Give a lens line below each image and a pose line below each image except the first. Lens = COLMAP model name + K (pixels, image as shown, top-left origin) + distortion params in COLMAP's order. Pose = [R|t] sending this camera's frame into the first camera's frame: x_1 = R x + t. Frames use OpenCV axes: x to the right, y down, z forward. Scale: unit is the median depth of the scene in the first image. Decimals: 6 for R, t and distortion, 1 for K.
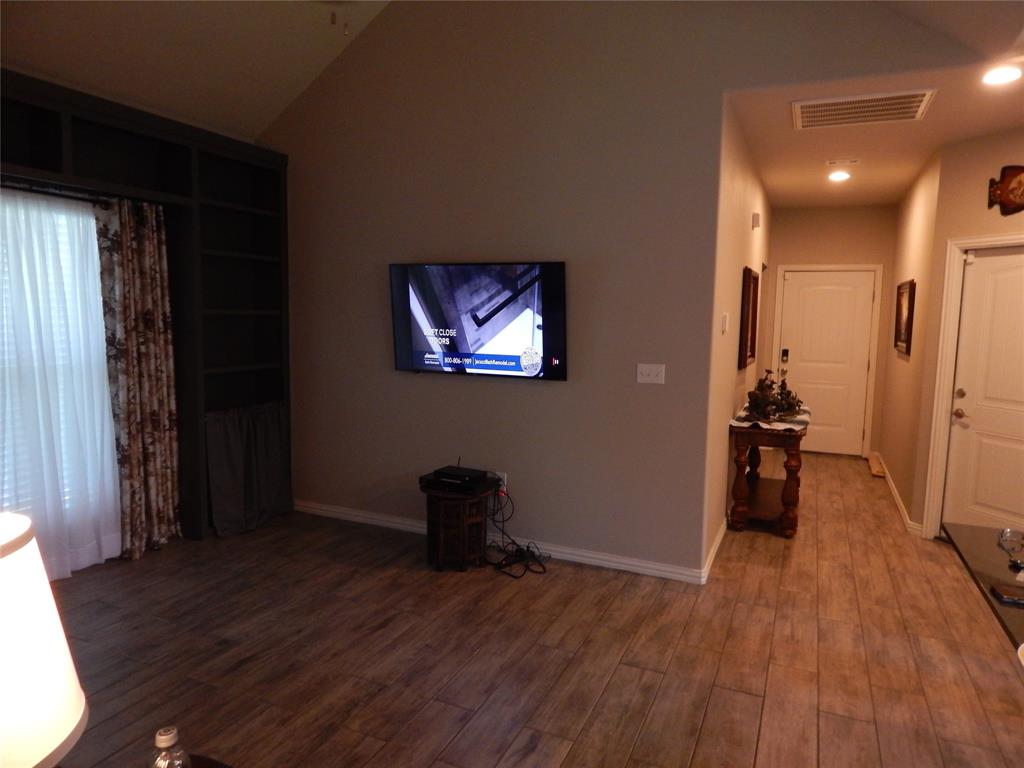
lens RADIAL K [[672.4, 0, 515.0], [0, 672.4, 380.7], [0, 0, 1]] dist [0.000949, -0.005178]
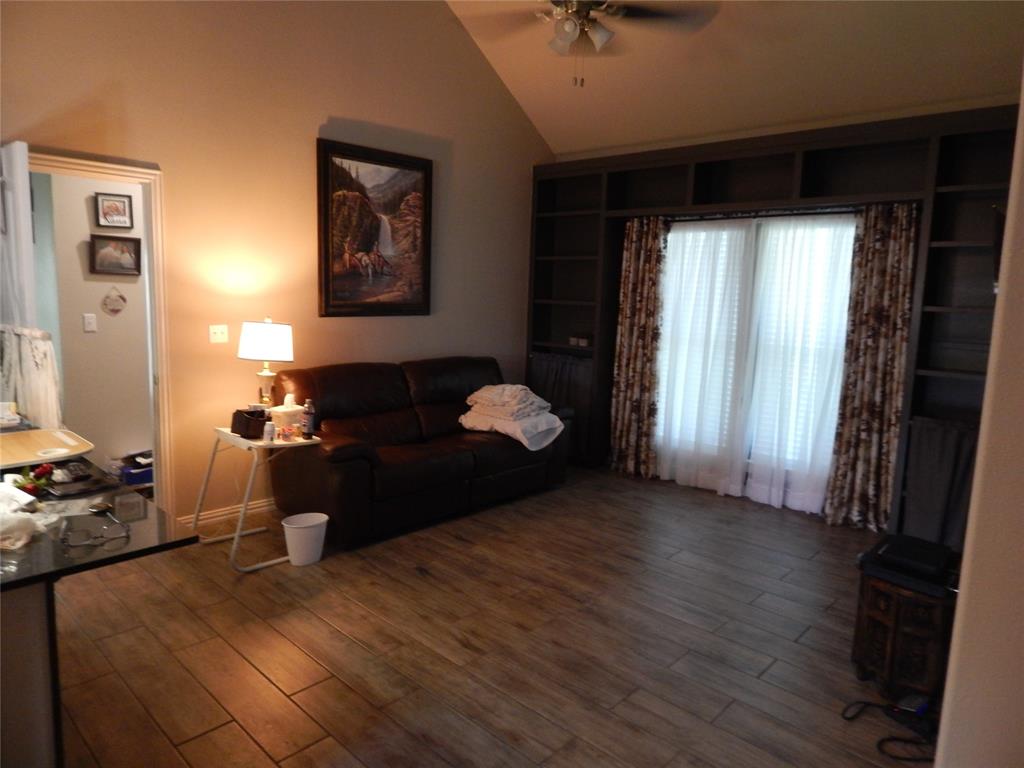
lens RADIAL K [[672.4, 0, 515.0], [0, 672.4, 380.7], [0, 0, 1]] dist [0.000949, -0.005178]
pose [[-0.333777, 0.096792, -0.937670, 0.588311], [-0.138402, 0.978903, 0.150315, -0.063707], [0.932436, 0.179947, -0.313339, 0.742778]]
